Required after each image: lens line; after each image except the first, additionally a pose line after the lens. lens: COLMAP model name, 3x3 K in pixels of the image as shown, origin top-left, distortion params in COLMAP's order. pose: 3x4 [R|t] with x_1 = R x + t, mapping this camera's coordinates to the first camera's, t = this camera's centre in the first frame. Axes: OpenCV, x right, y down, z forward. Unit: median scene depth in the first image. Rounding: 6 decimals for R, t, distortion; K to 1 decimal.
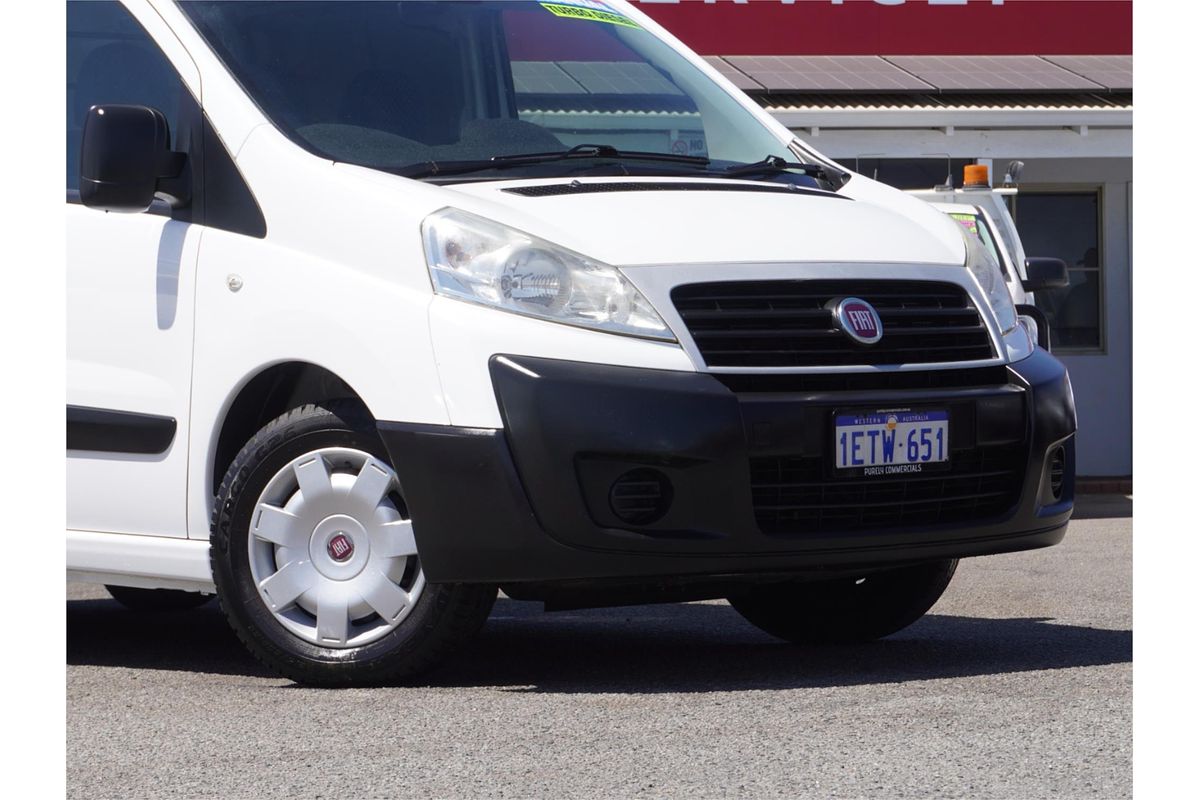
lens RADIAL K [[3612.1, 0, 600.1], [0, 3612.1, 399.1], [0, 0, 1]] dist [0.036450, -0.463149]
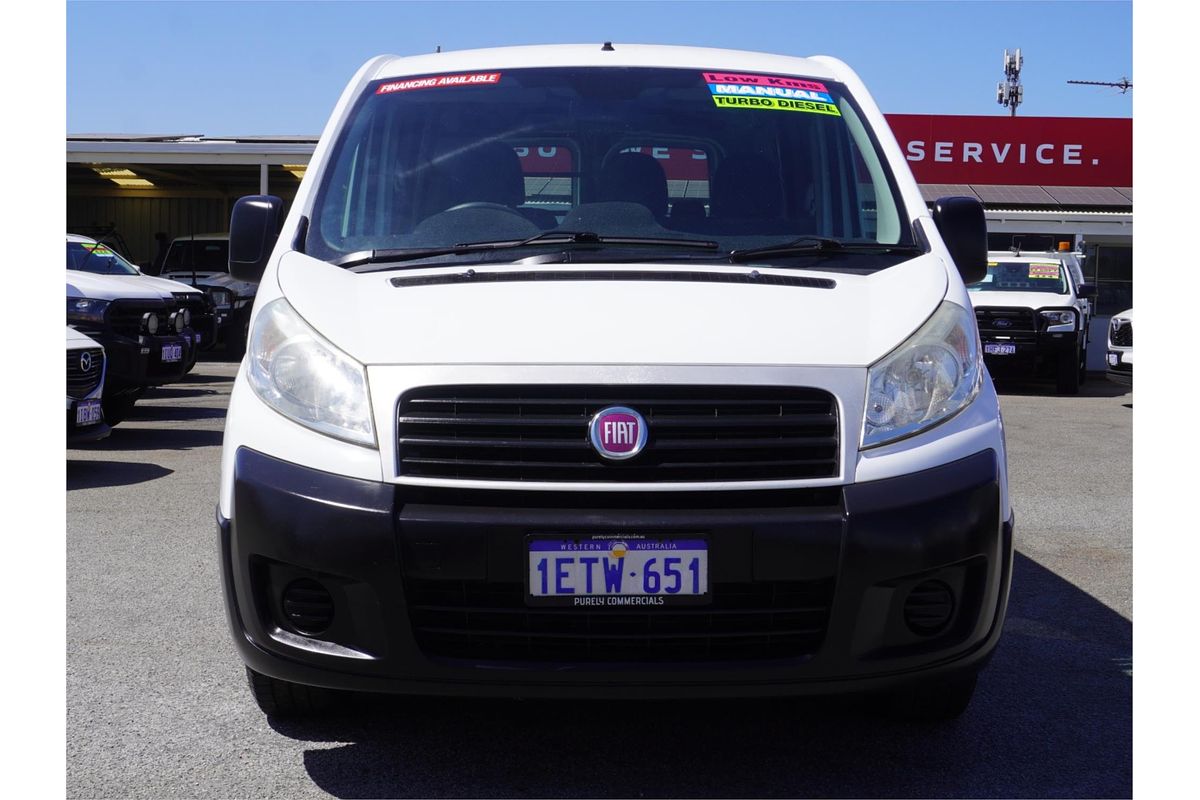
lens RADIAL K [[1709.9, 0, 597.7], [0, 1709.9, 399.8], [0, 0, 1]] dist [0.007877, 0.016713]
pose [[0.768060, 0.066688, -0.636896, 0.345380], [-0.029132, 0.997172, 0.069280, -0.060194], [0.639715, -0.034657, 0.767830, 0.664099]]
